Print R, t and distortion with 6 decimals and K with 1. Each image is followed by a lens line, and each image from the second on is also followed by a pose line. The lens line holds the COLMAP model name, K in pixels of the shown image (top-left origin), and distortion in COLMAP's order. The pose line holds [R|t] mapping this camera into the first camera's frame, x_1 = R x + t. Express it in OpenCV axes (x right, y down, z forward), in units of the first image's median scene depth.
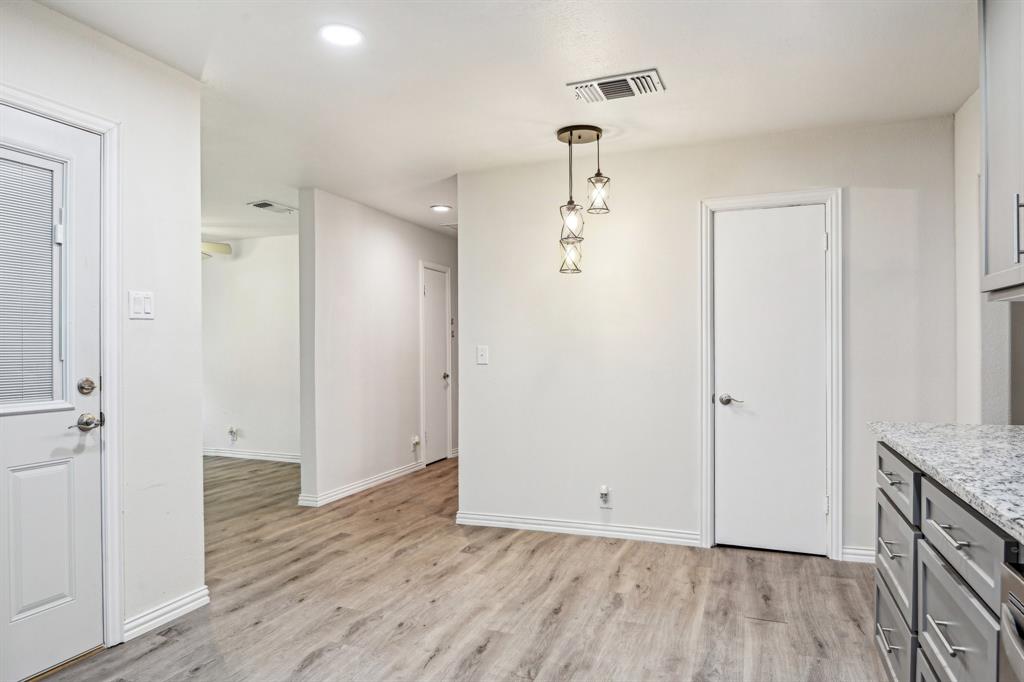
lens RADIAL K [[601.5, 0, 500.8], [0, 601.5, 335.3], [0, 0, 1]] dist [-0.029646, -0.007418]
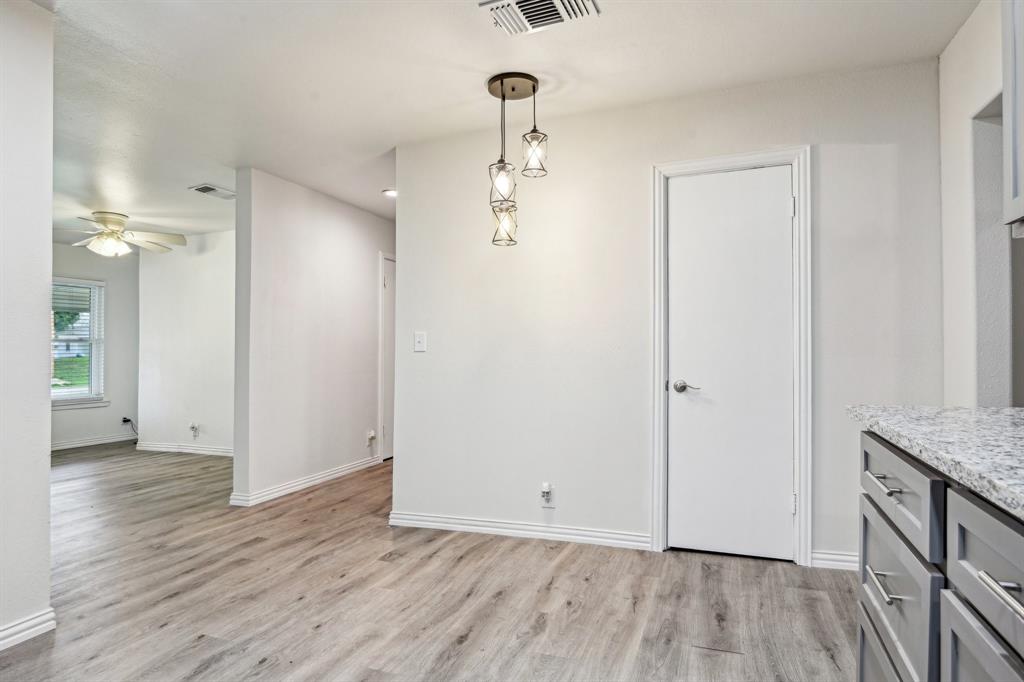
lens RADIAL K [[556.7, 0, 501.3], [0, 556.7, 346.8], [0, 0, 1]] dist [-0.017062, -0.006925]
pose [[0.999914, -0.006693, 0.011280, 0.108449], [0.006521, 0.999864, 0.015160, 0.038130], [-0.011380, -0.015085, 0.999821, 0.189318]]
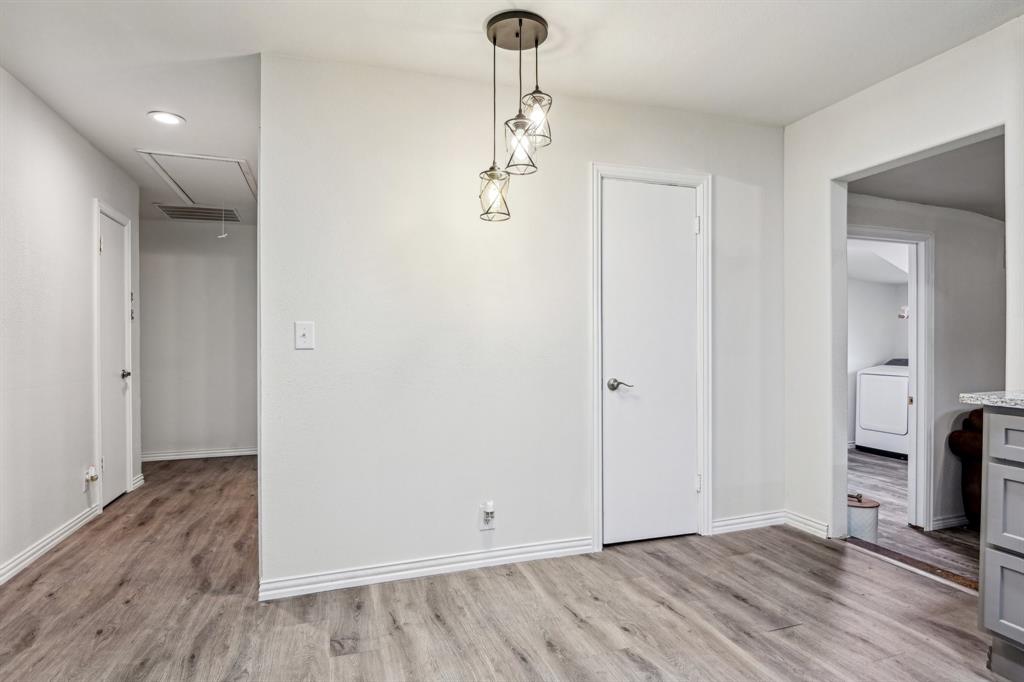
lens RADIAL K [[556.7, 0, 526.0], [0, 556.7, 330.2], [0, 0, 1]] dist [-0.017062, -0.006925]
pose [[0.777834, 0.009063, 0.628405, -0.273622], [-0.008252, 0.999957, -0.004206, 0.033736], [-0.628416, -0.001914, 0.777875, 0.450996]]
